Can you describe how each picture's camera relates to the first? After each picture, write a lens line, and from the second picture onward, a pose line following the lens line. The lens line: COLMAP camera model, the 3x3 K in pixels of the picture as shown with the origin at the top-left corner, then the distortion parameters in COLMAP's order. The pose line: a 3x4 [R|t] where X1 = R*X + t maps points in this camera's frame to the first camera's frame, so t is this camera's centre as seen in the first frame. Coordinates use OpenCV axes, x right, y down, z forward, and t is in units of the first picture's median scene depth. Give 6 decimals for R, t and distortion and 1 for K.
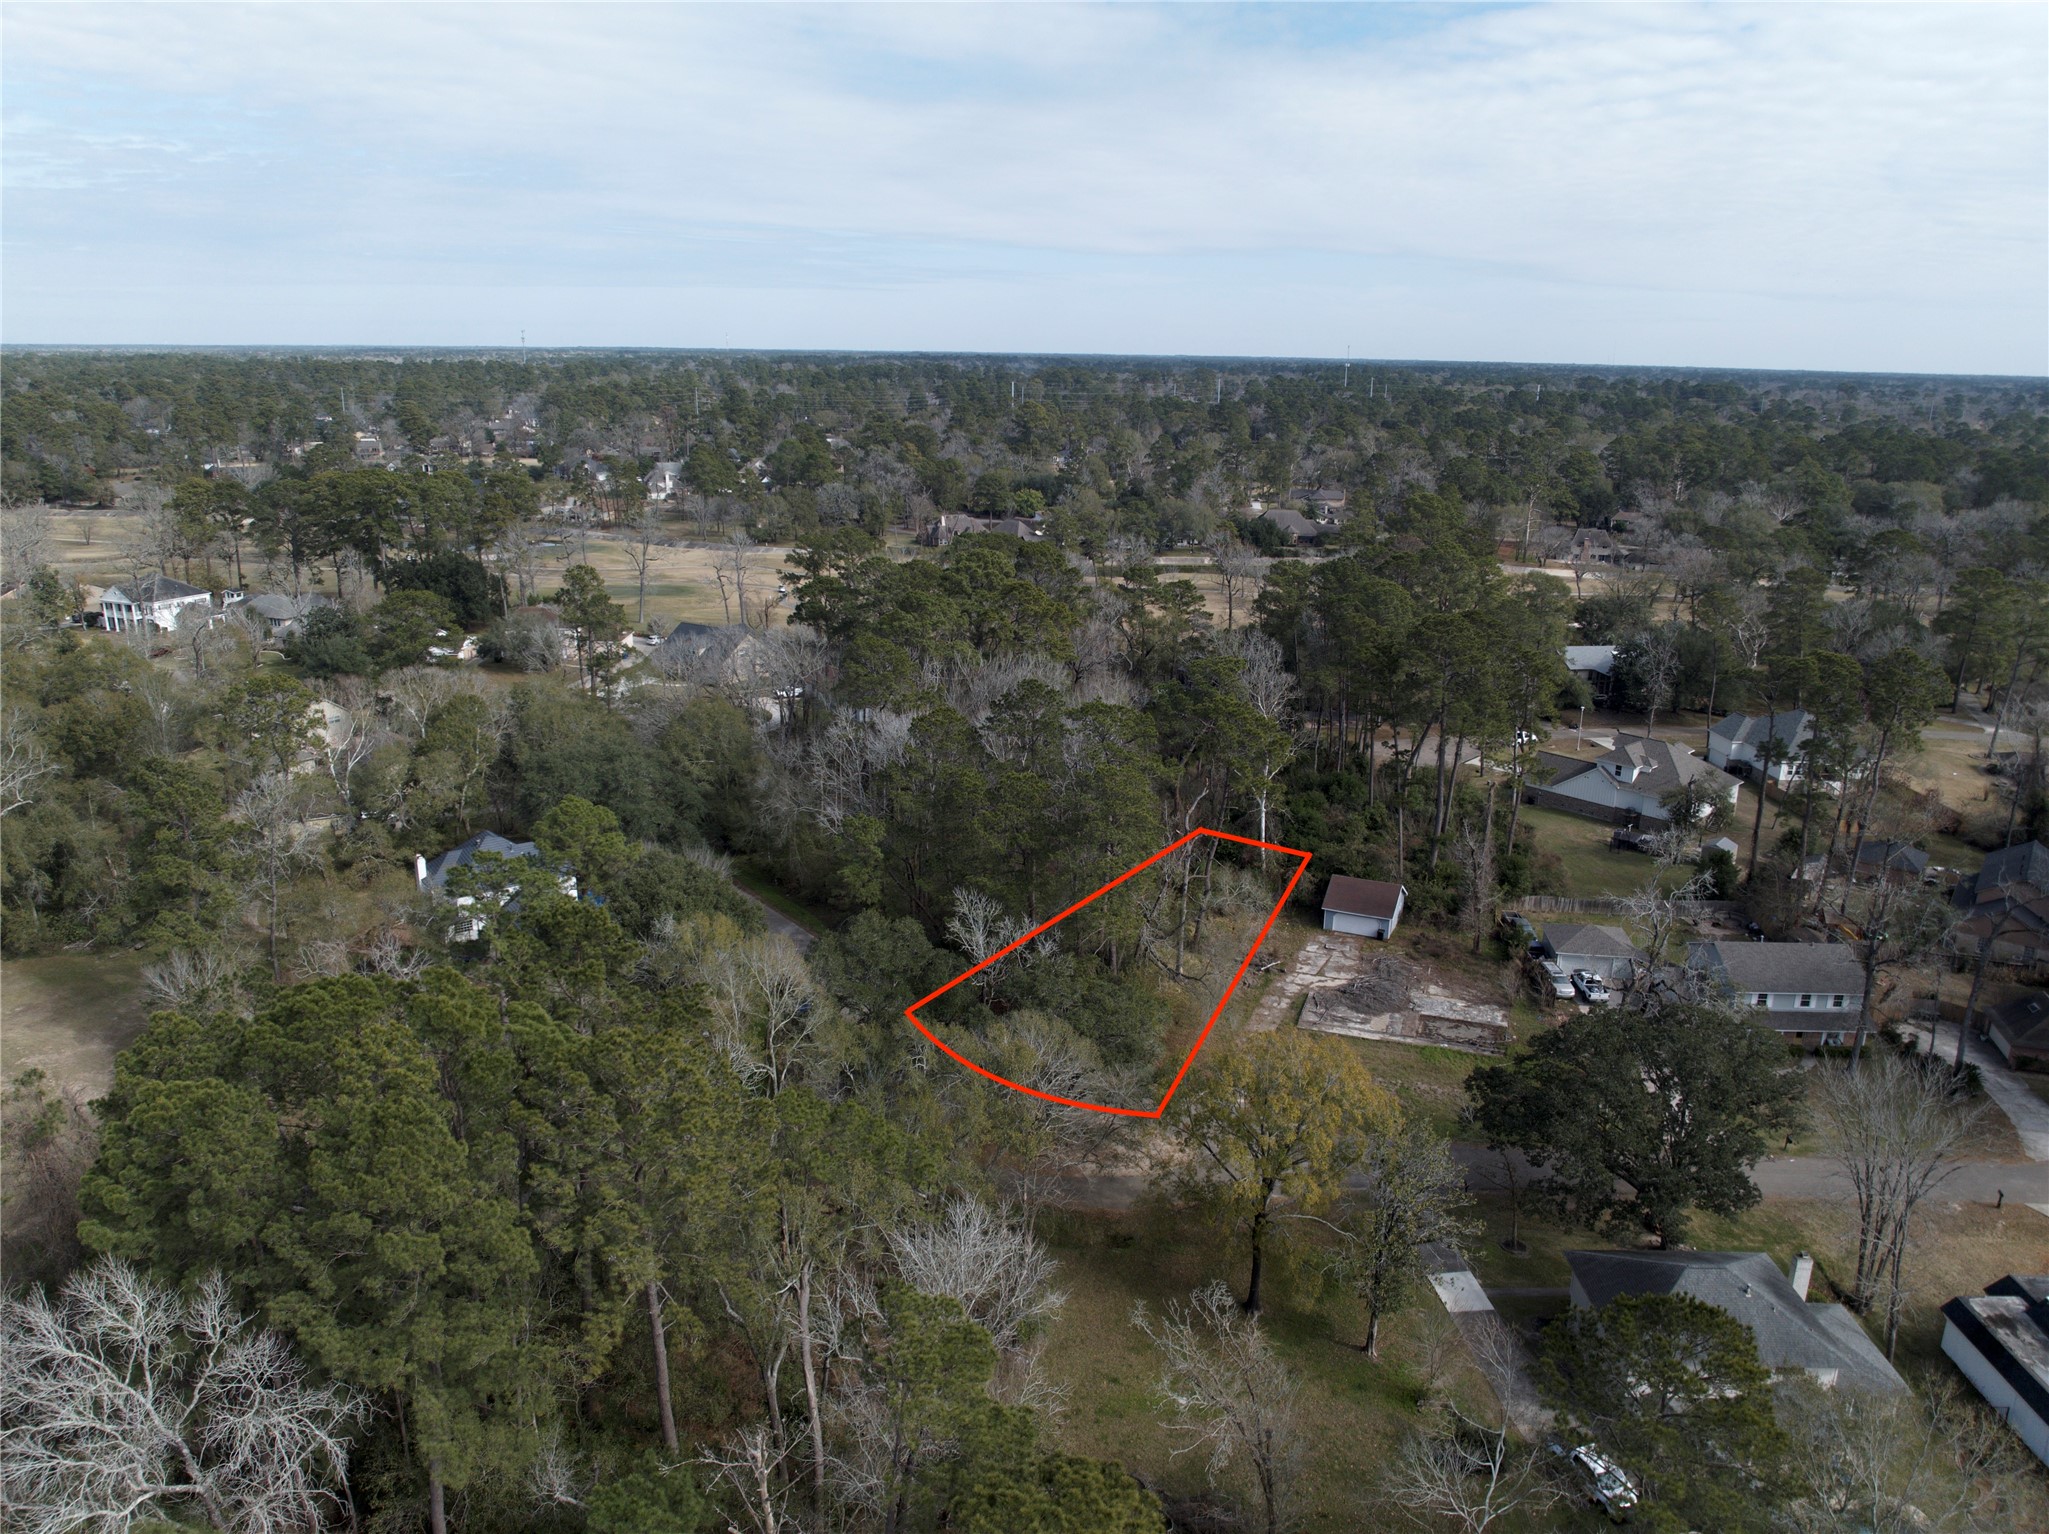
lens RADIAL K [[1449.9, 0, 1024.8], [0, 1449.9, 770.5], [0, 0, 1]] dist [-0.052515, 0.022258]
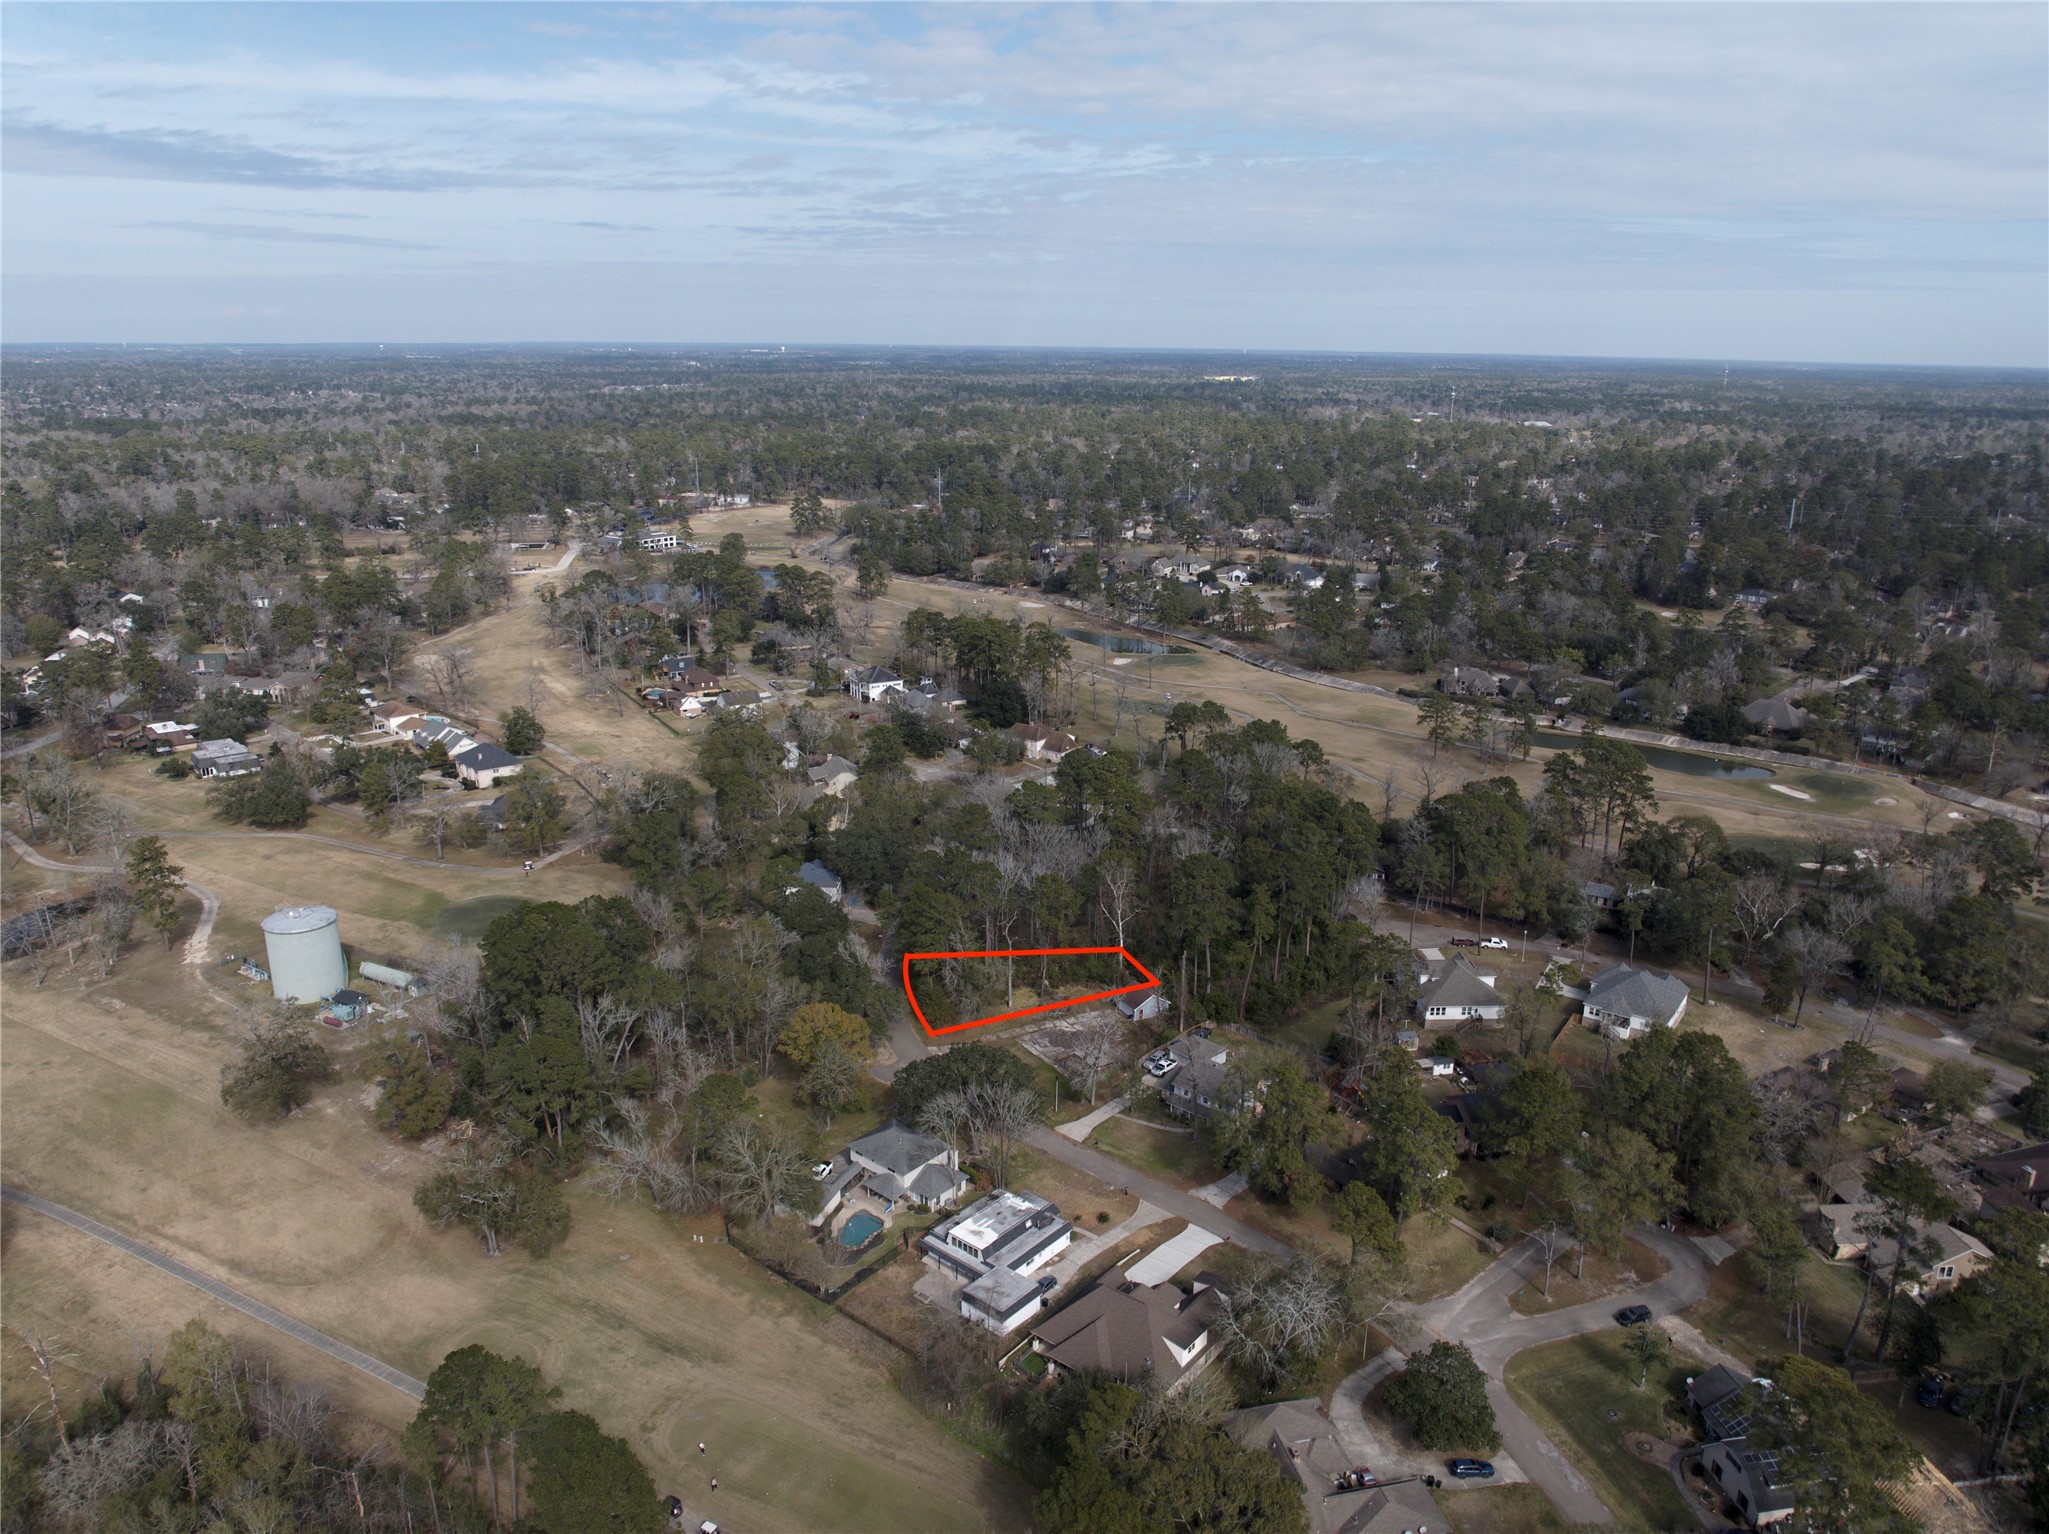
lens RADIAL K [[1449.9, 0, 1025.2], [0, 1449.9, 773.8], [0, 0, 1]] dist [-0.052515, 0.022258]
pose [[0.773463, 0.176932, -0.608646, 0.649431], [-0.176415, 0.982399, 0.061394, -0.150688], [0.608796, 0.059889, 0.791063, -0.301402]]
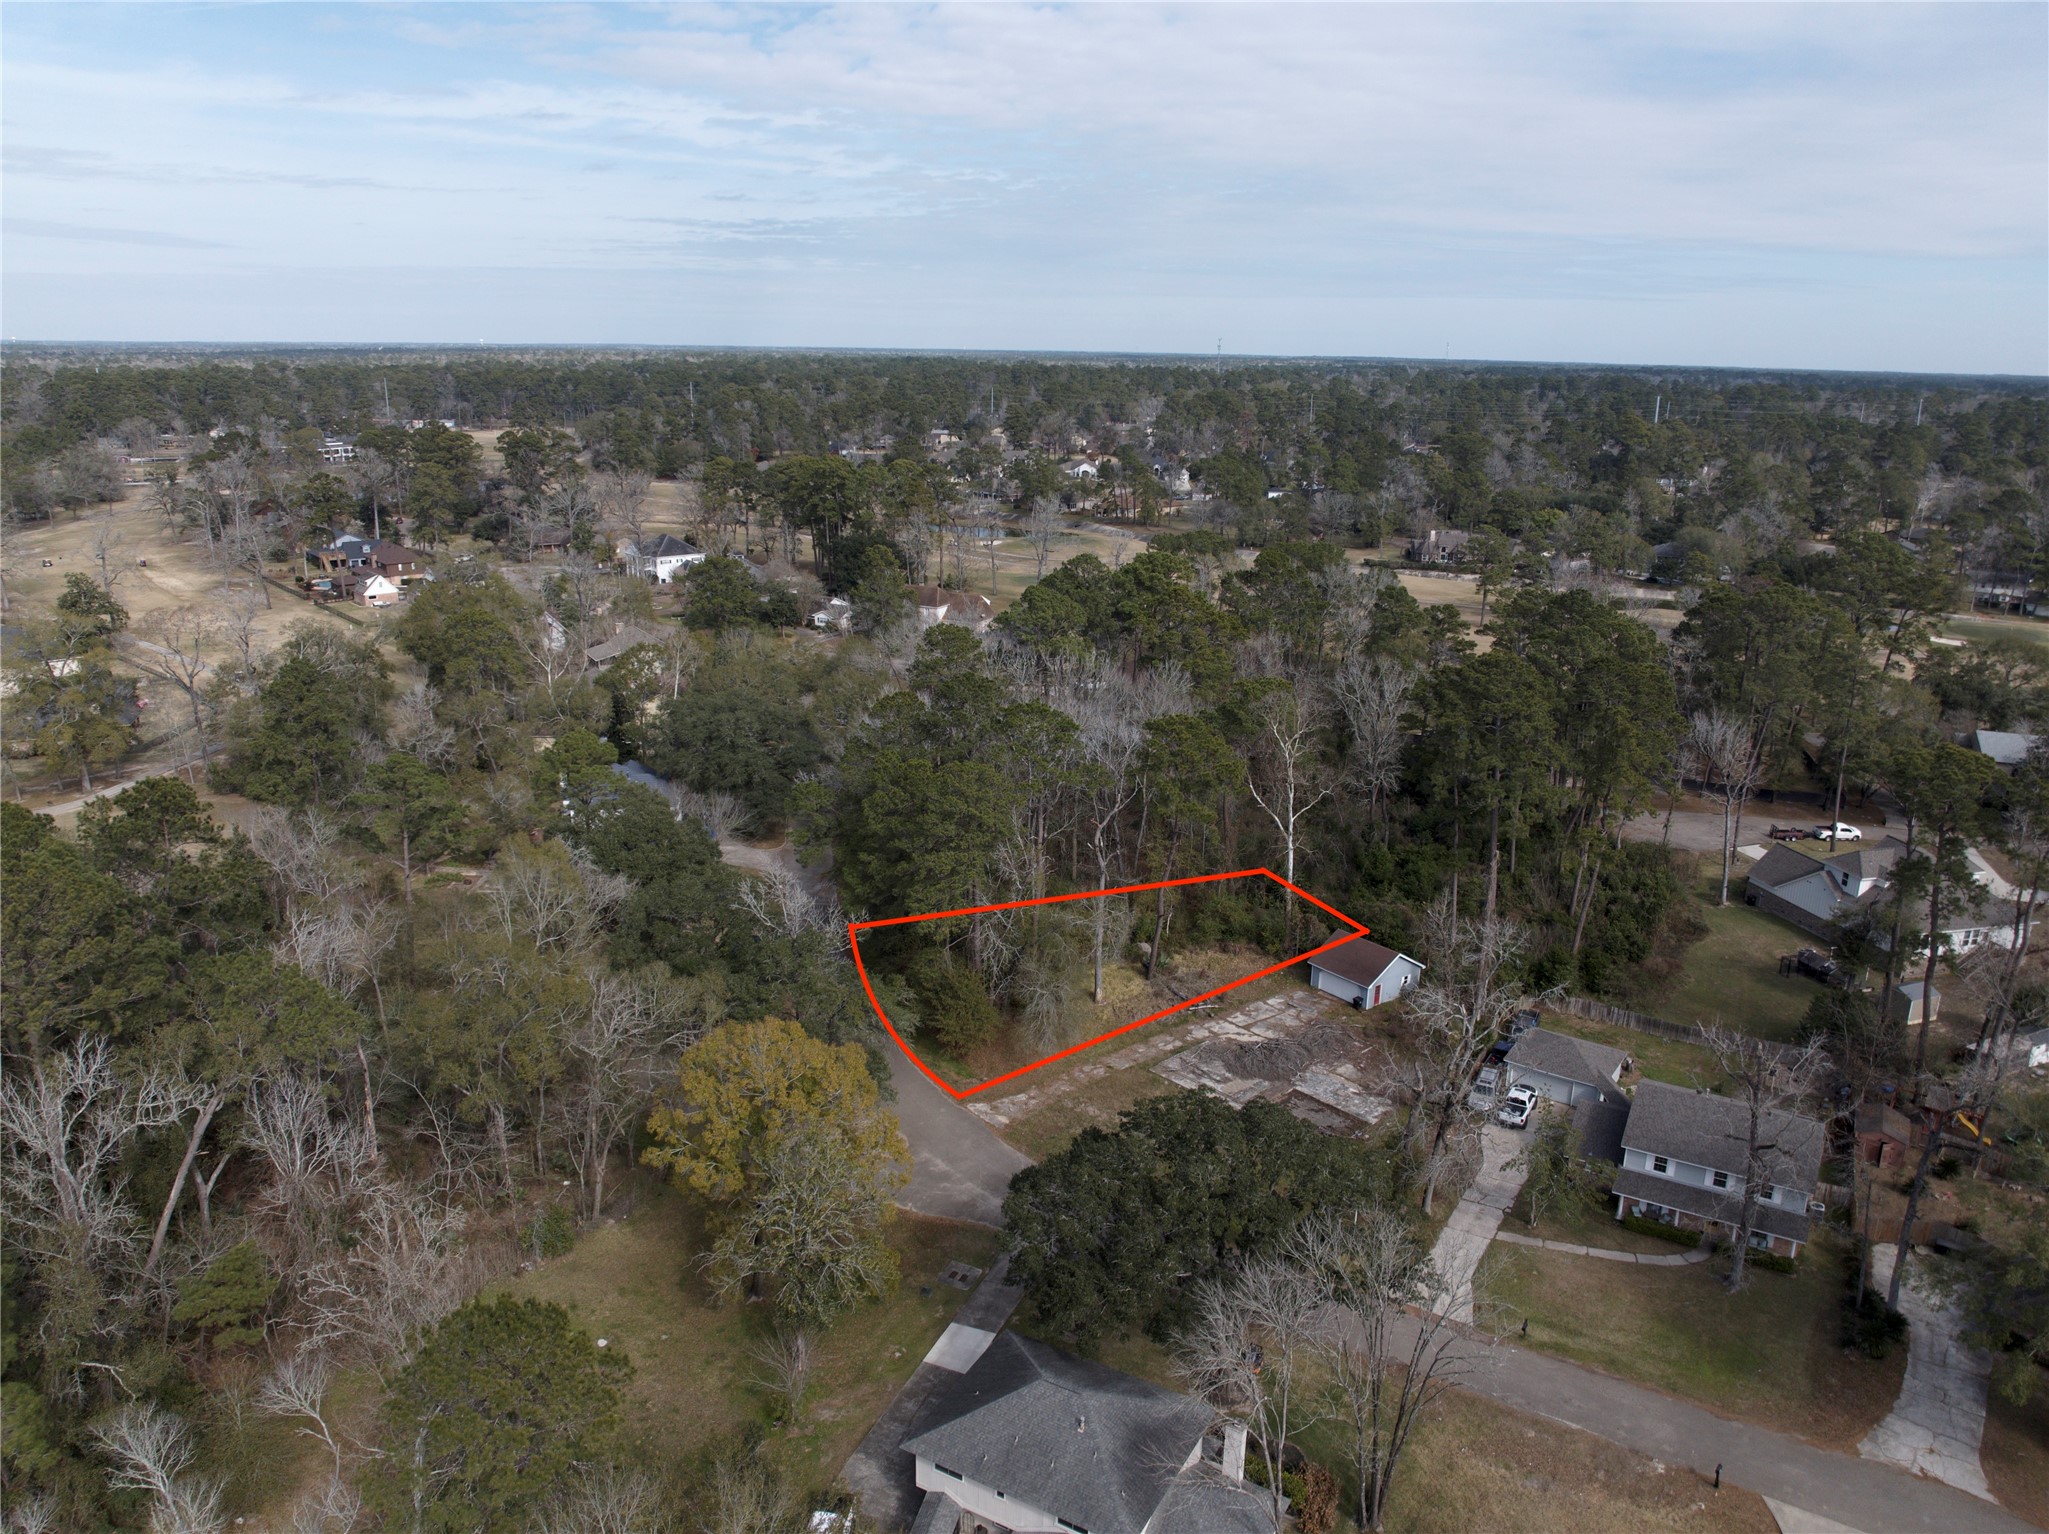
lens RADIAL K [[1449.9, 0, 1020.2], [0, 1449.9, 765.8], [0, 0, 1]] dist [-0.052515, 0.022258]
pose [[0.878206, 0.130652, -0.460091, 0.243164], [-0.135134, 0.990552, 0.023348, -0.012444], [0.458794, 0.041670, 0.887565, 0.058871]]
